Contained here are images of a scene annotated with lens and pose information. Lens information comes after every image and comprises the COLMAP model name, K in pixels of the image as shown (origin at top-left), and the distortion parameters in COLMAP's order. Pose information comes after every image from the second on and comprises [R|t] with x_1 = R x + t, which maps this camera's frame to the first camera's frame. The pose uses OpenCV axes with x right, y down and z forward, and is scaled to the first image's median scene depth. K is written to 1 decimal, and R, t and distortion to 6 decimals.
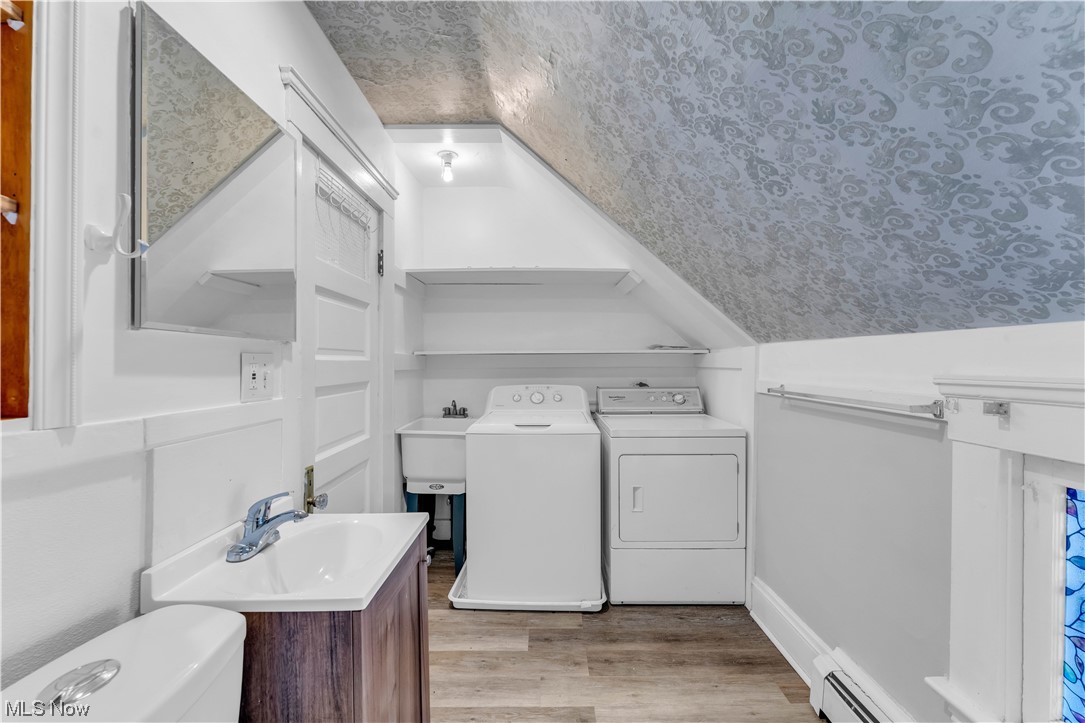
lens RADIAL K [[511.9, 0, 542.8], [0, 511.9, 363.3], [0, 0, 1]] dist [-0.000333, -0.000079]
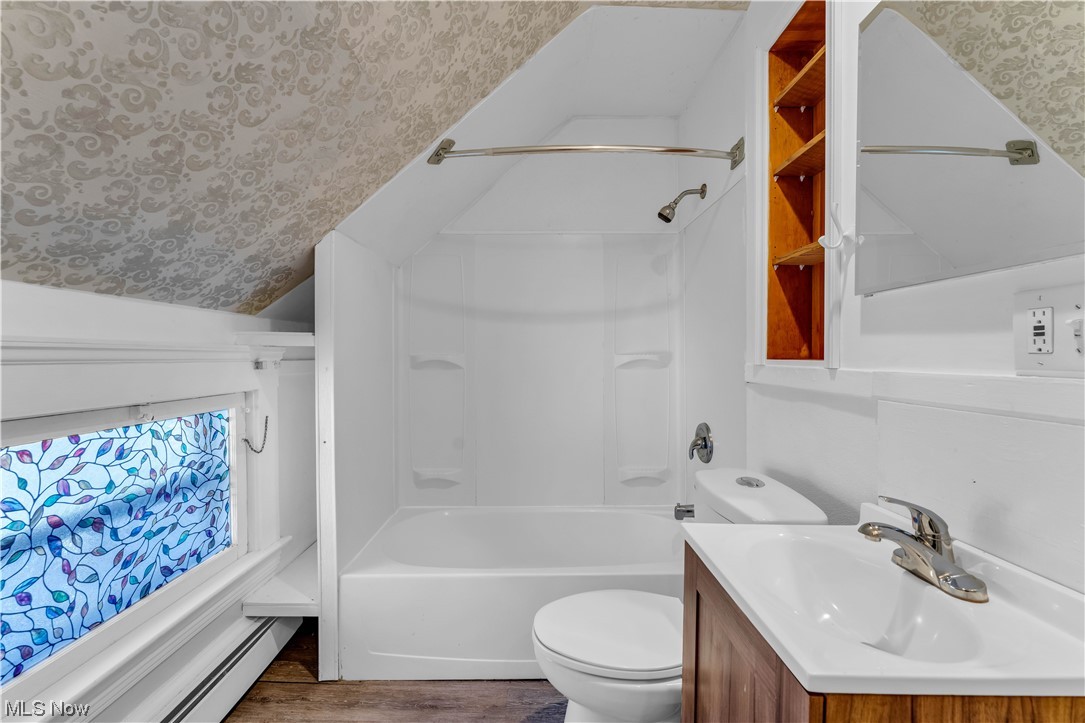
lens RADIAL K [[511.9, 0, 541.0], [0, 511.9, 362.1], [0, 0, 1]] dist [-0.000333, -0.000079]
pose [[-0.999999, 0.000843, -0.001423, -0.025901], [0.000831, 0.999964, 0.008390, 0.071587], [0.001430, 0.008389, -0.999964, 2.041384]]
